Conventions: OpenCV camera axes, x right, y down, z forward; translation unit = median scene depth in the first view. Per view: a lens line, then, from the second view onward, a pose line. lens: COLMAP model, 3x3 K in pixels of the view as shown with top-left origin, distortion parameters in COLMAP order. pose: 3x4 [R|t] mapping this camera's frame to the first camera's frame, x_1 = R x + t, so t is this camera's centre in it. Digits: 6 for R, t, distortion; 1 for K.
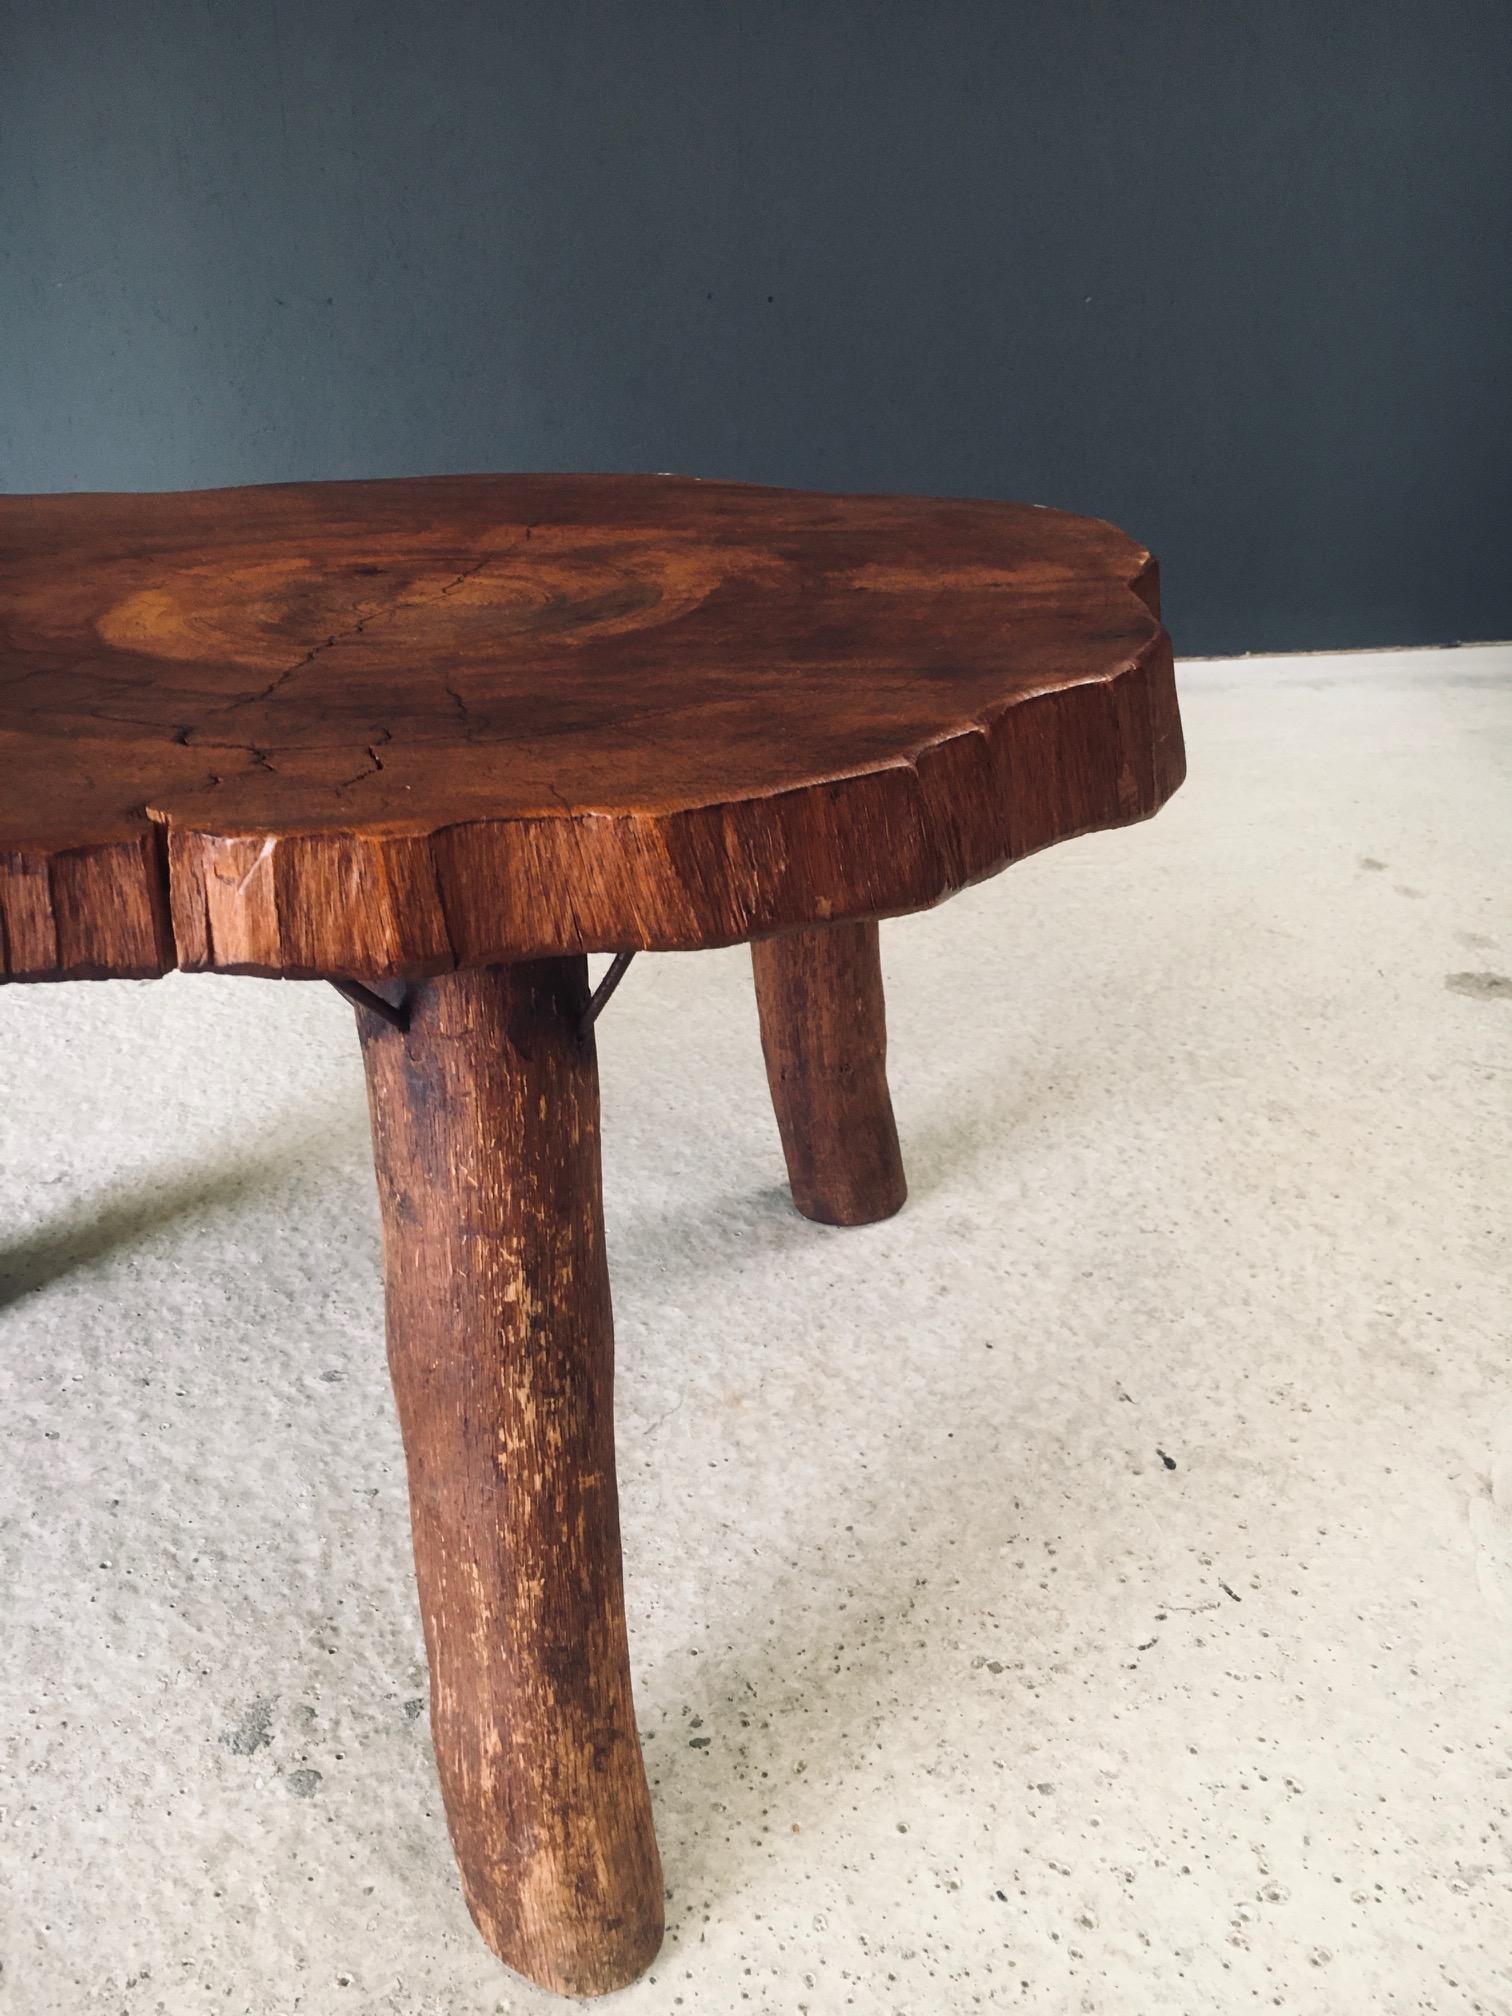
lens RADIAL K [[1711.8, 0, 754.5], [0, 1711.8, 1010.6], [0, 0, 1]] dist [0.082980, -0.122370]
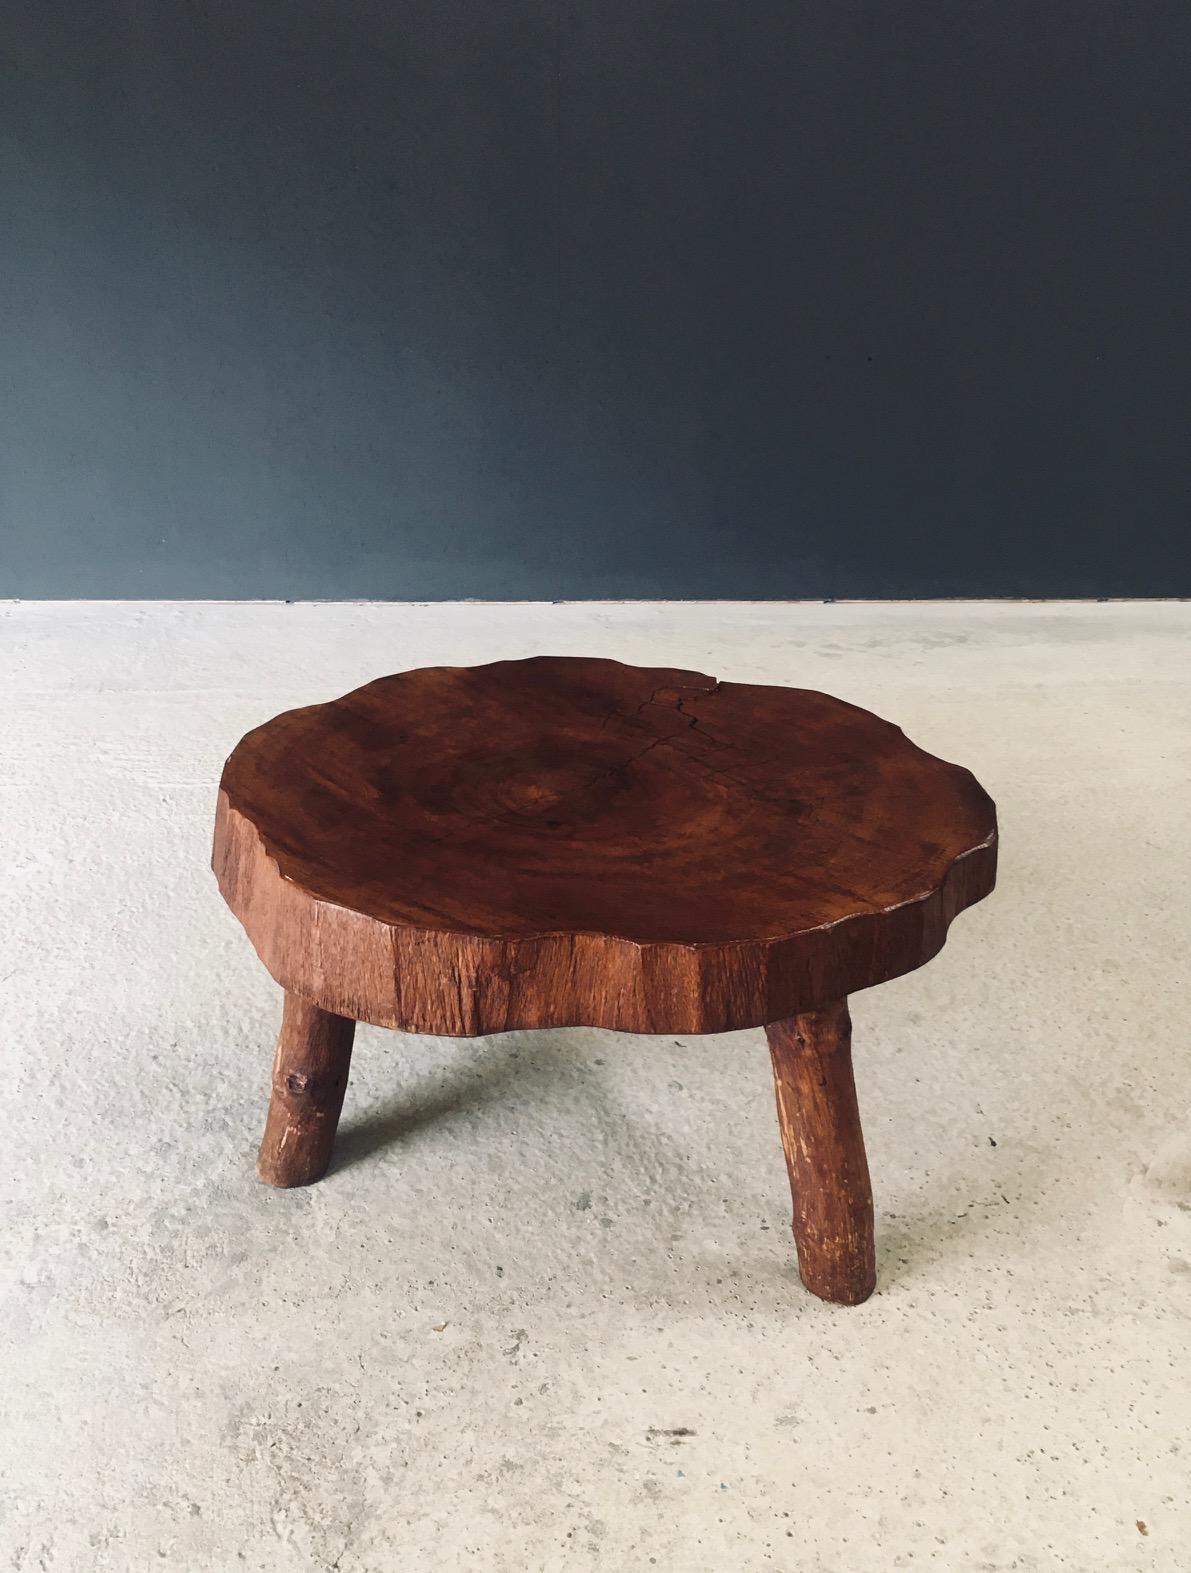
lens RADIAL K [[1737.4, 0, 571.6], [0, 1737.4, 738.3], [0, 0, 1]] dist [0.073910, 0.000000]
pose [[0.985201, 0.068665, -0.157050, 0.036355], [-0.066226, 0.997590, 0.020714, -0.266750], [0.158094, -0.010007, 0.987373, -1.310675]]
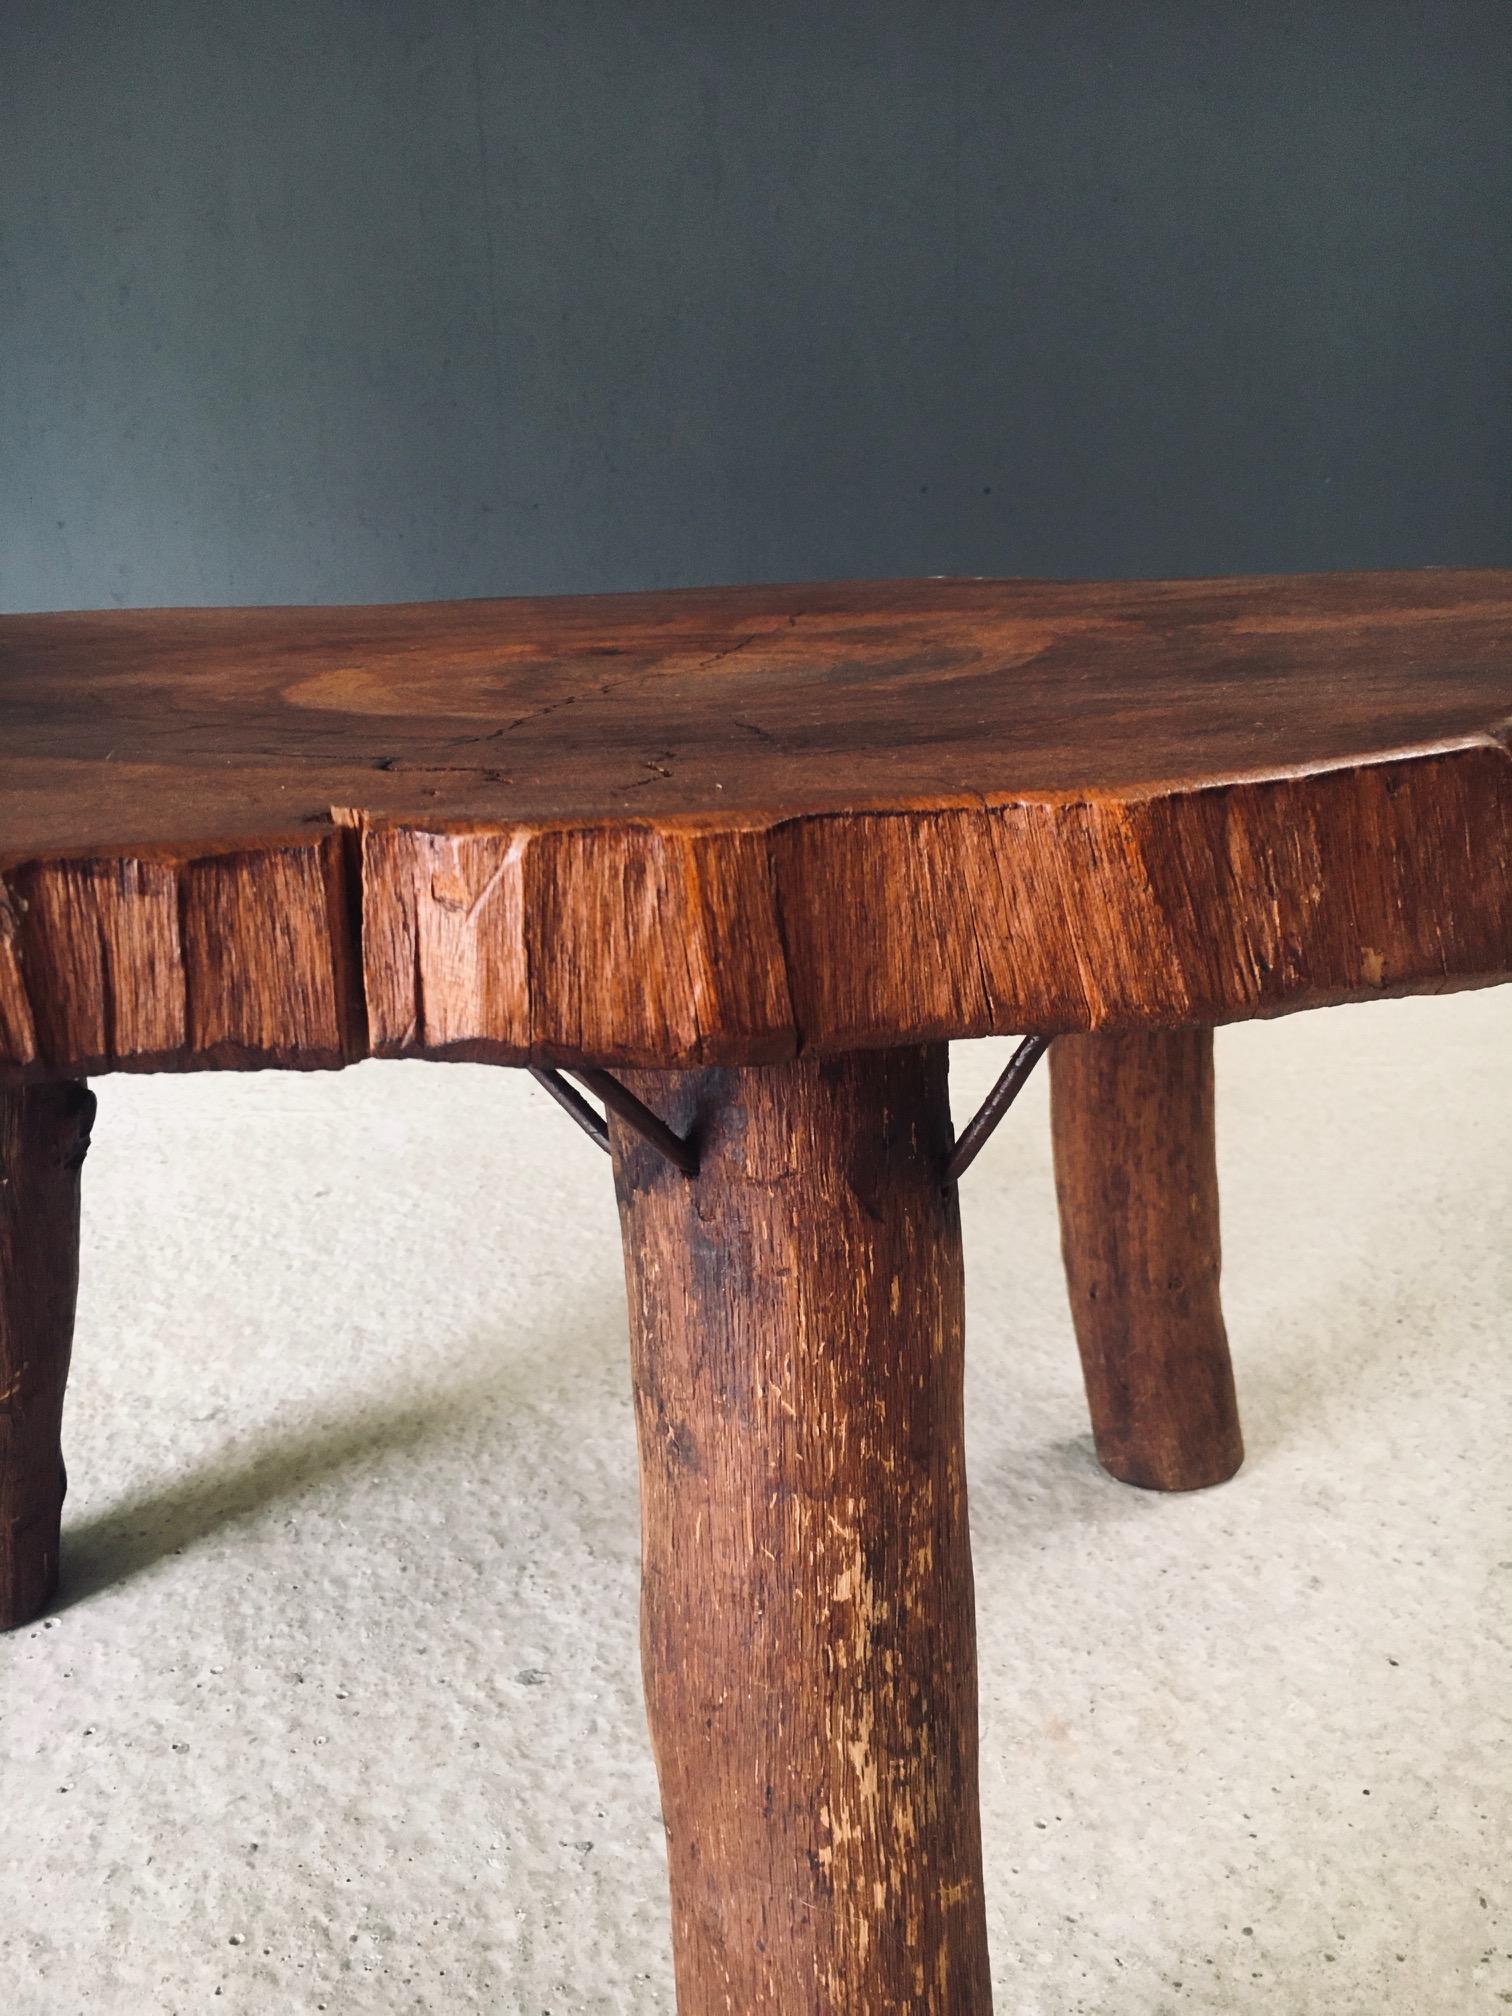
lens RADIAL K [[1711.8, 0, 754.7], [0, 1711.8, 1019.1], [0, 0, 1]] dist [0.082980, -0.122370]
pose [[0.995451, -0.007166, -0.095004, -0.078978], [-0.006195, 0.990188, -0.139605, 0.030565], [0.095072, 0.139559, 0.985639, 0.230859]]
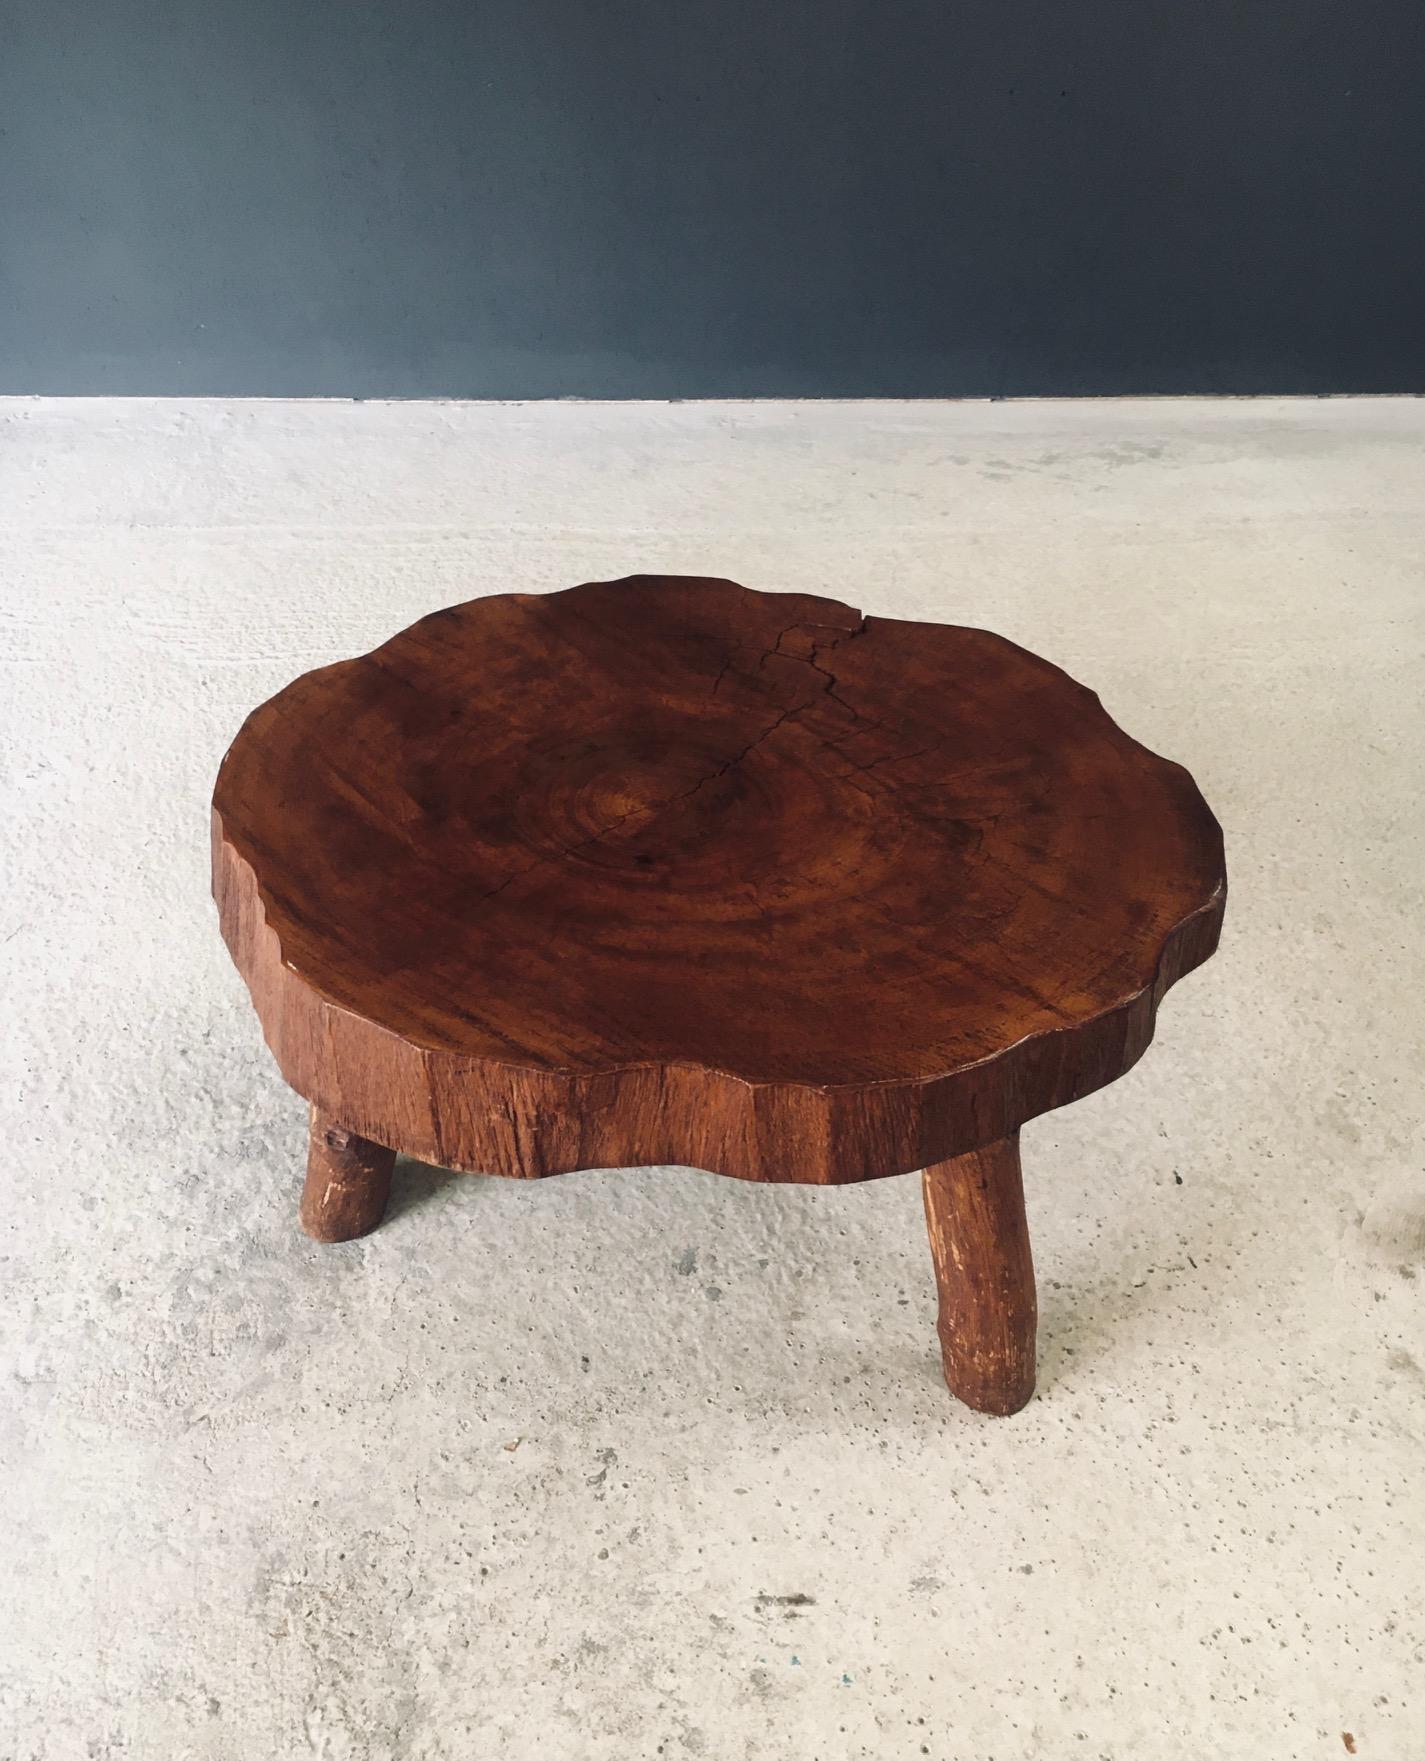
lens RADIAL K [[1772.1, 0, 691.7], [0, 1772.1, 791.4], [0, 0, 1]] dist [0.056542, 0.000000]
pose [[0.983451, 0.102879, -0.149132, -0.021902], [-0.066242, 0.970326, 0.232549, -0.566513], [0.168631, -0.218822, 0.961083, -0.830513]]
